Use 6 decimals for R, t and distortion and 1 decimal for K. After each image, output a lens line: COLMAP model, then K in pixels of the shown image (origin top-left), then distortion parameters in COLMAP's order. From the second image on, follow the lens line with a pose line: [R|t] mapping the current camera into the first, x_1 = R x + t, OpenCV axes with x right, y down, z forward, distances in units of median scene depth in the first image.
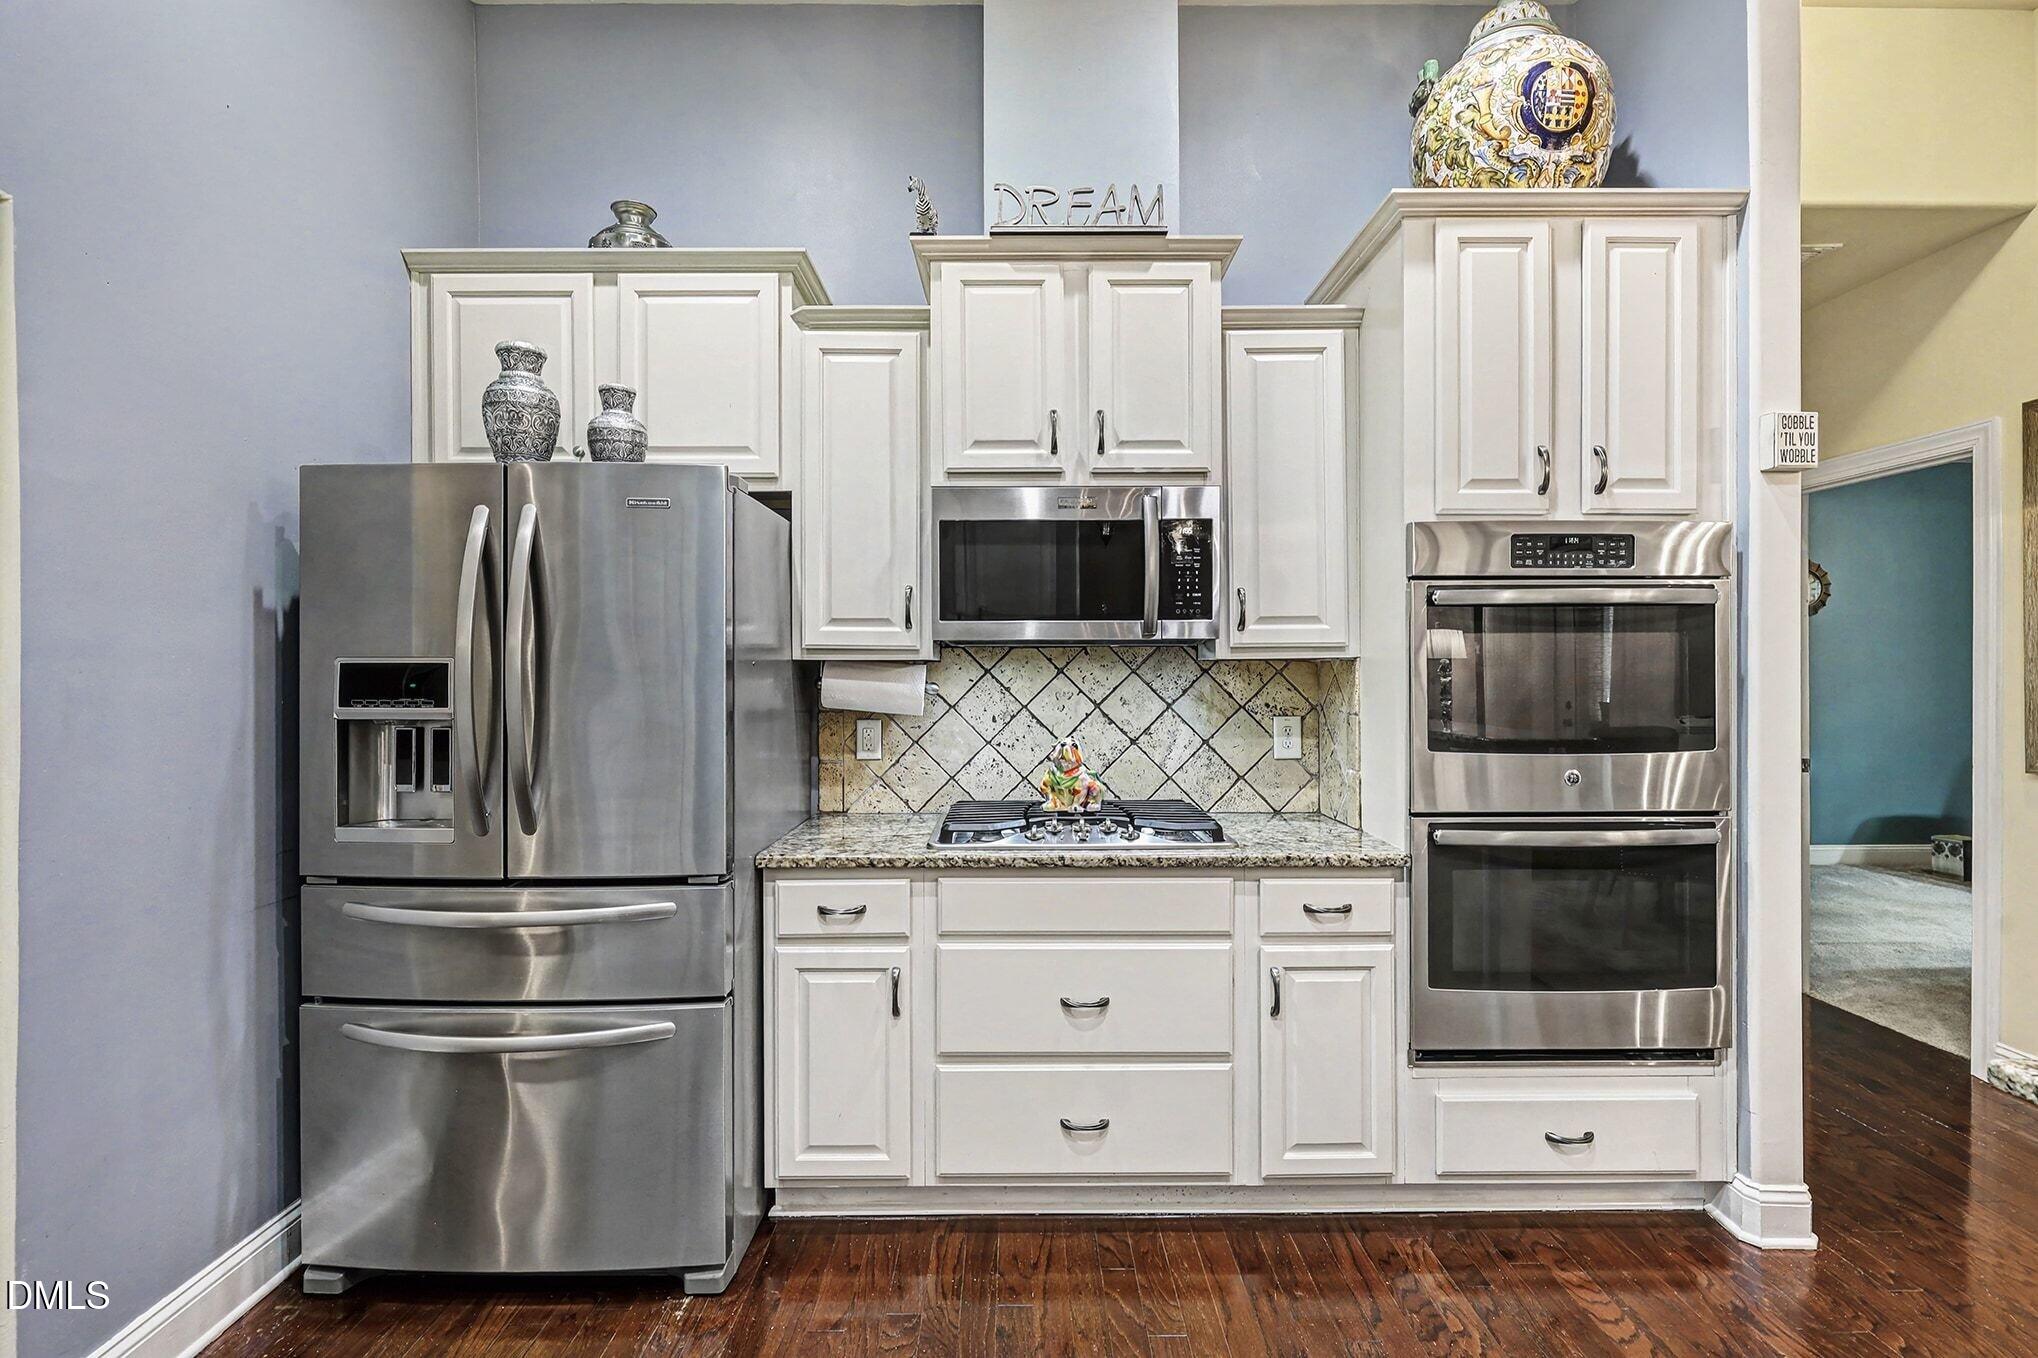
lens RADIAL K [[932.5, 0, 1015.4], [0, 932.5, 666.0], [0, 0, 1]] dist [-0.001416, 0.000882]
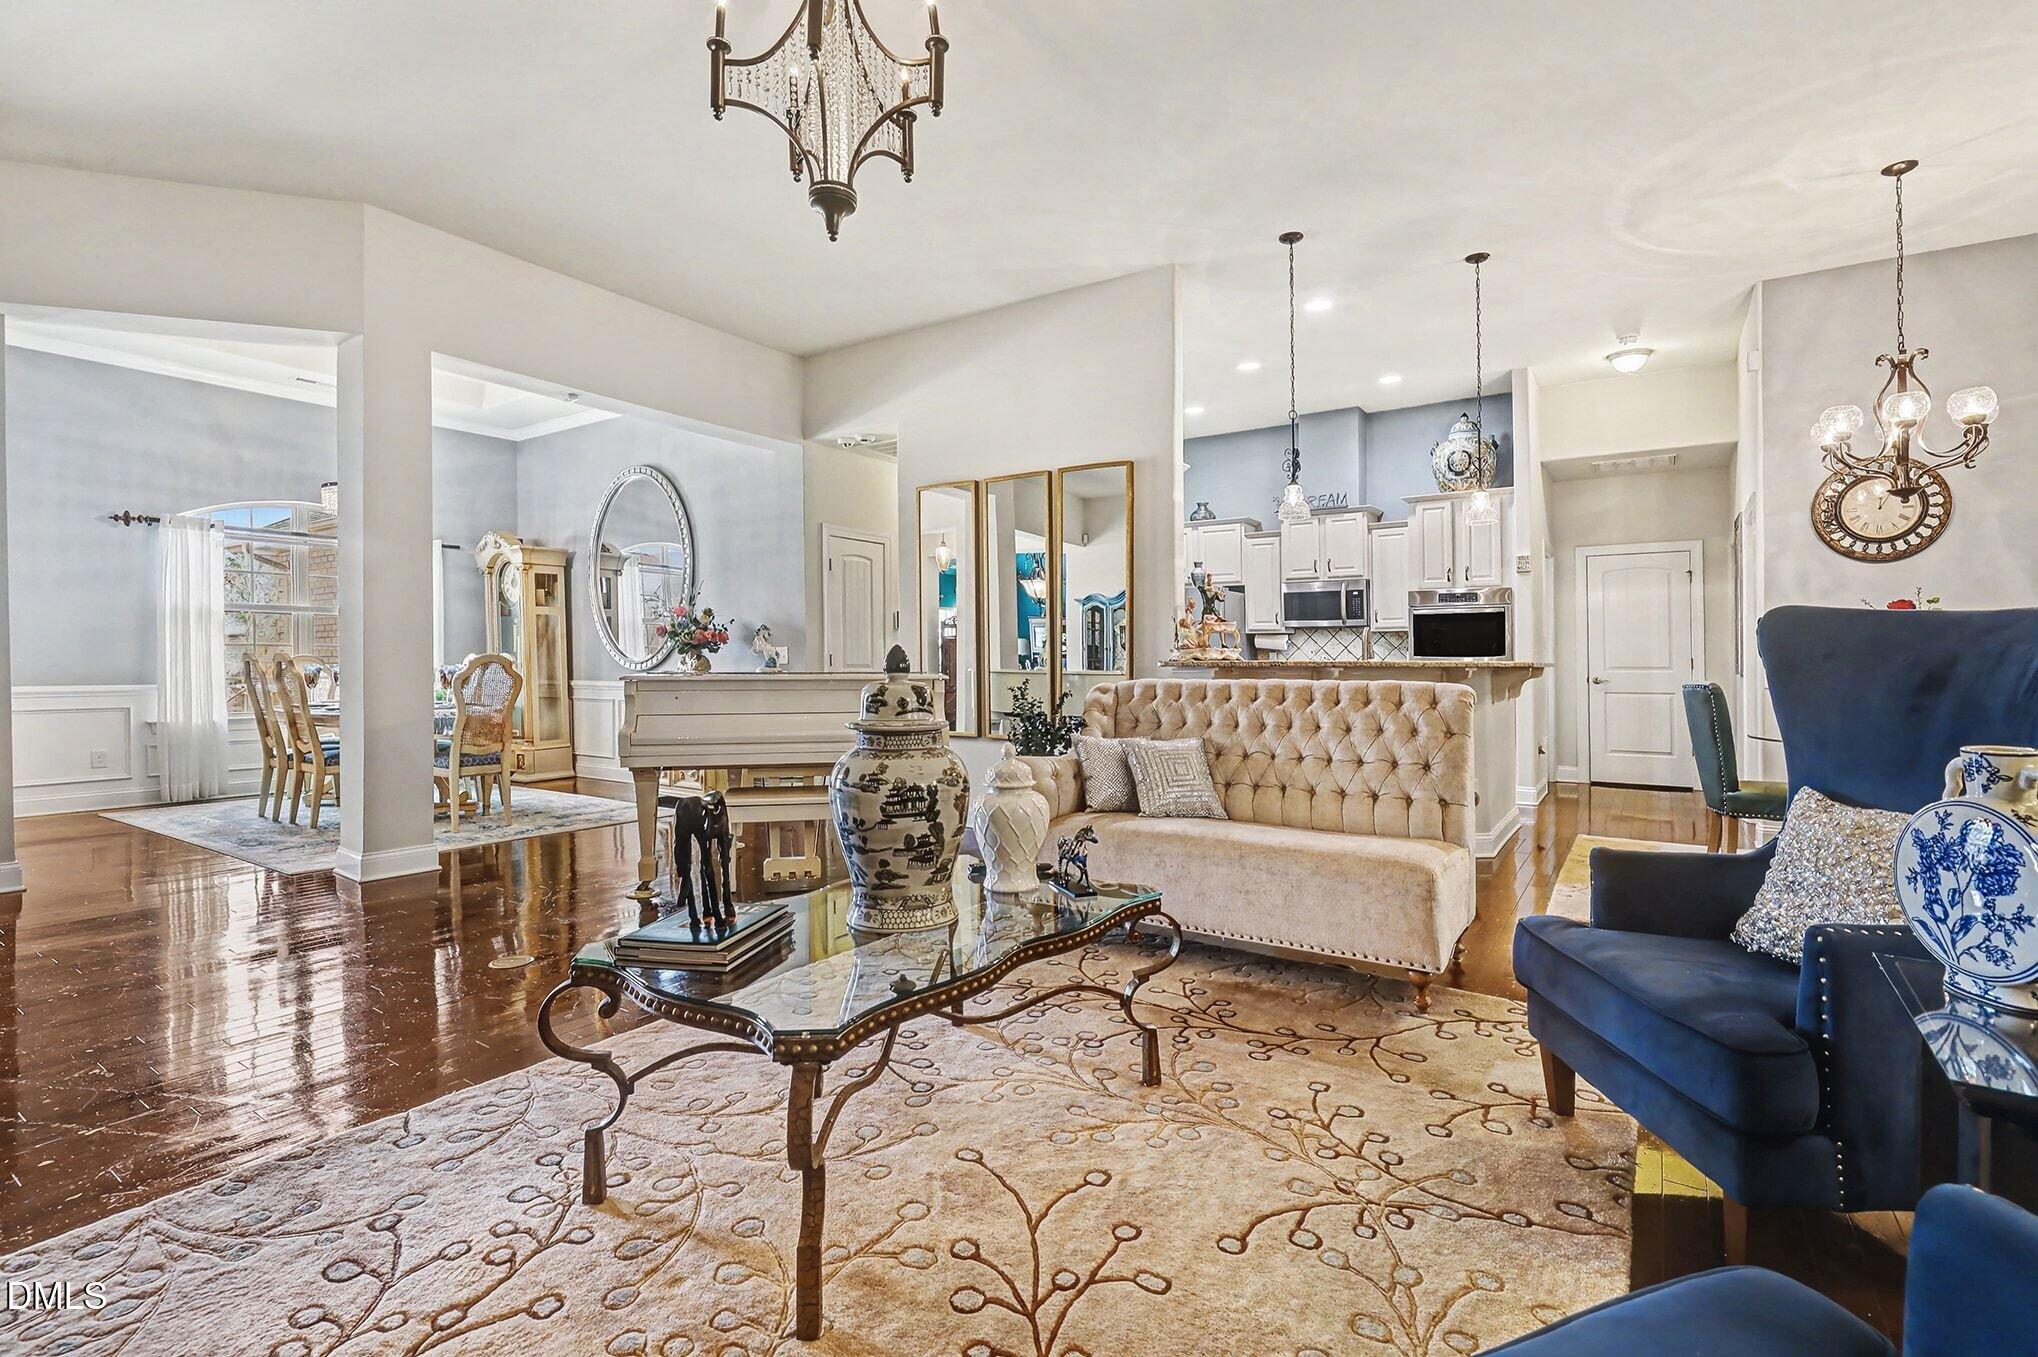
lens RADIAL K [[932.5, 0, 1020.5], [0, 932.5, 663.2], [0, 0, 1]] dist [-0.001416, 0.000882]
pose [[0.815977, 0.006208, -0.578051, 1.137779], [-0.000471, 0.999949, 0.010074, 0.073578], [0.578084, -0.007948, 0.815938, -2.426078]]
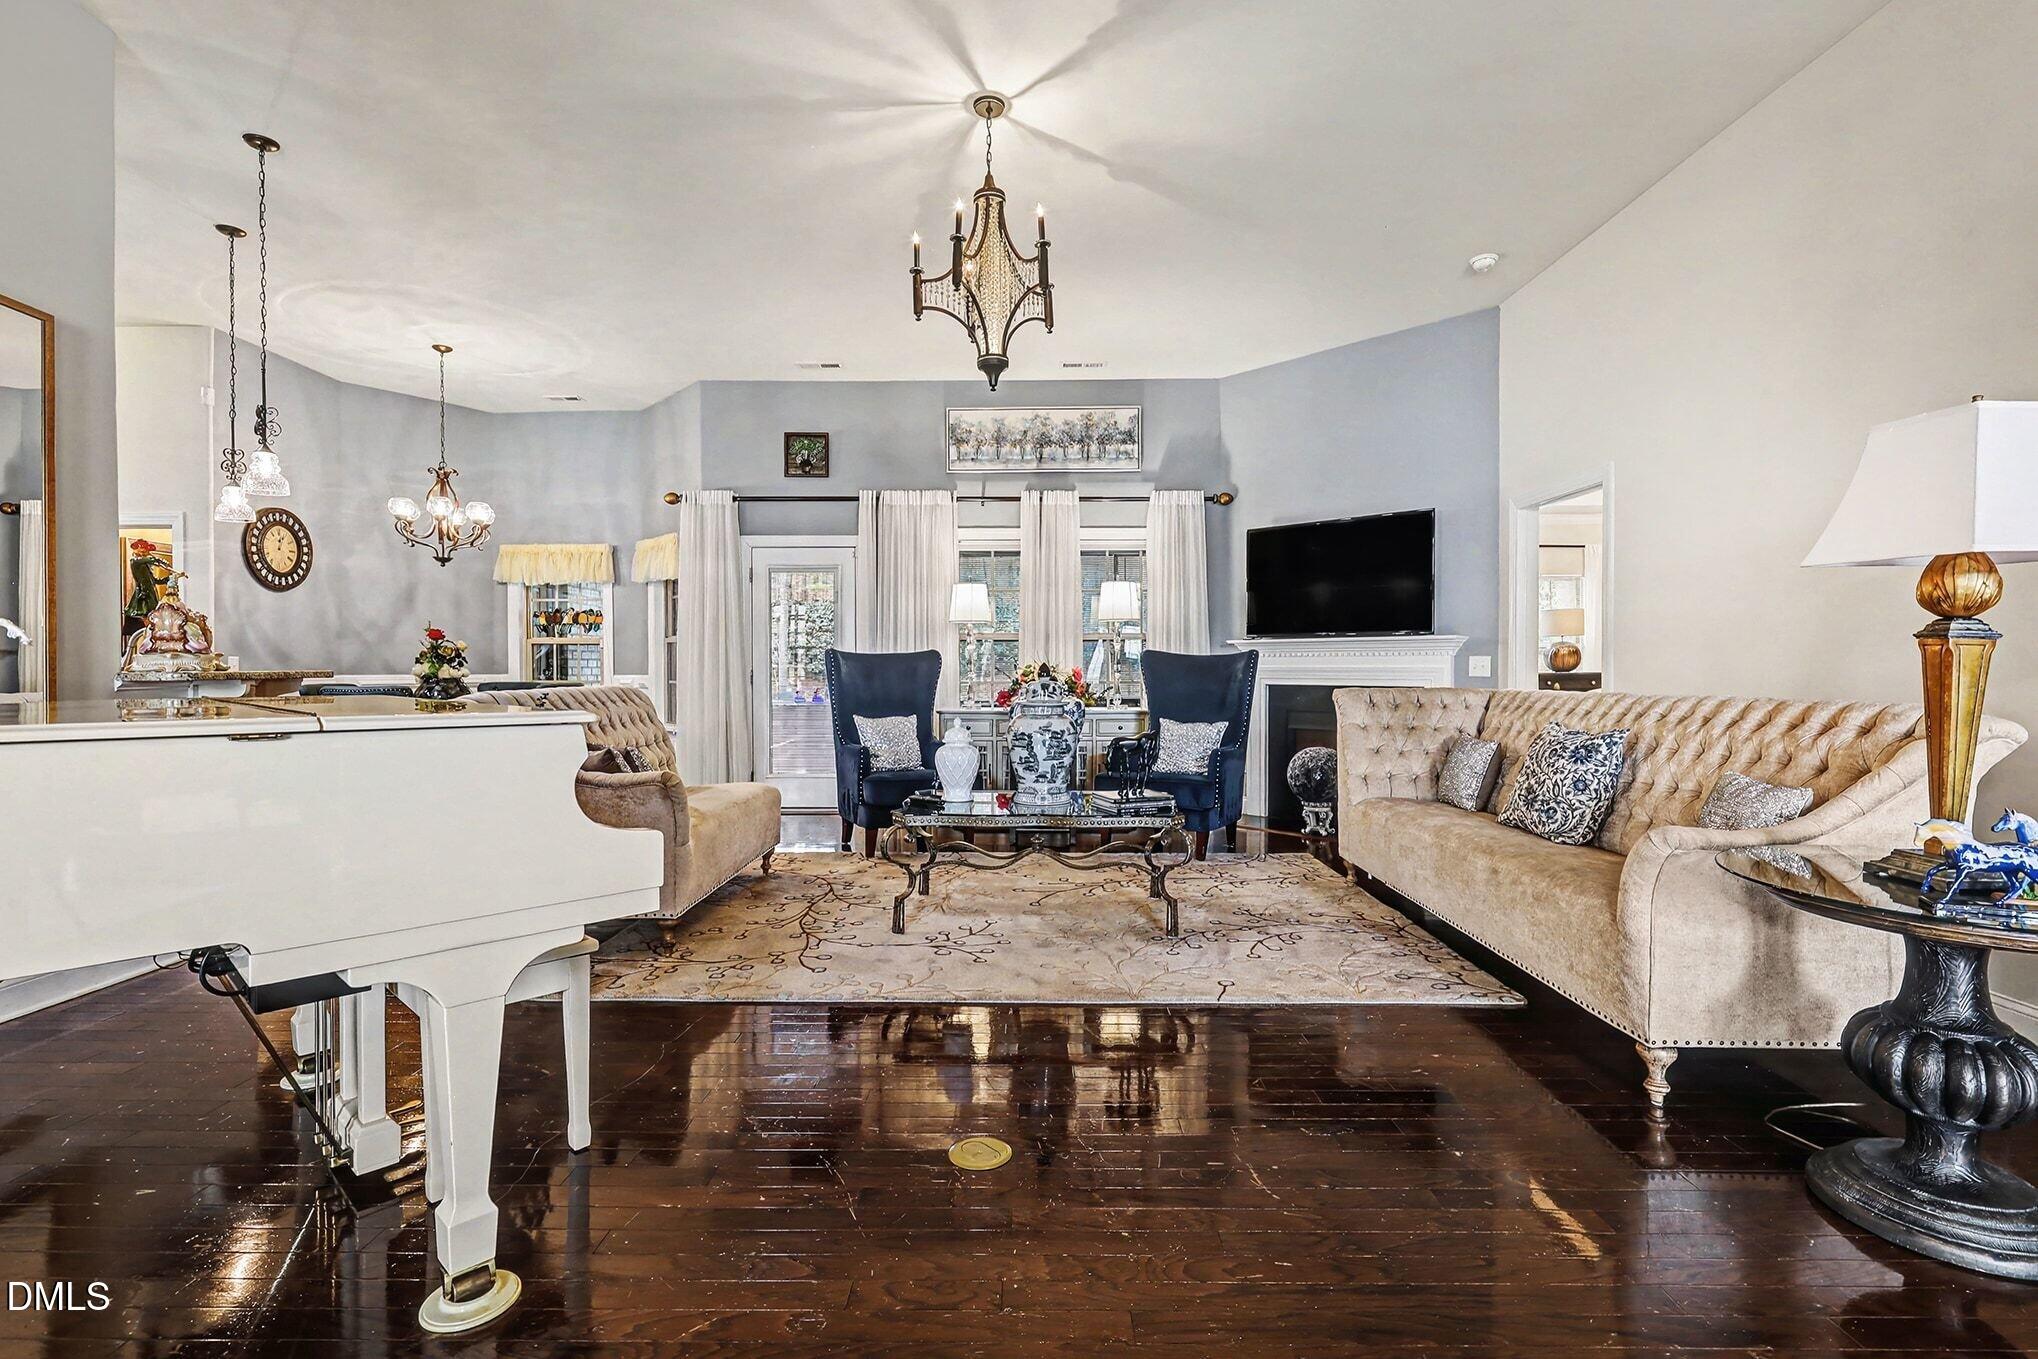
lens RADIAL K [[932.5, 0, 1018.4], [0, 932.5, 670.8], [0, 0, 1]] dist [-0.001416, 0.000882]
pose [[0.027970, -0.003257, 0.999603, -1.146598], [-0.004170, 0.999986, 0.003375, 0.077548], [-0.999600, -0.004263, 0.027956, -1.789058]]
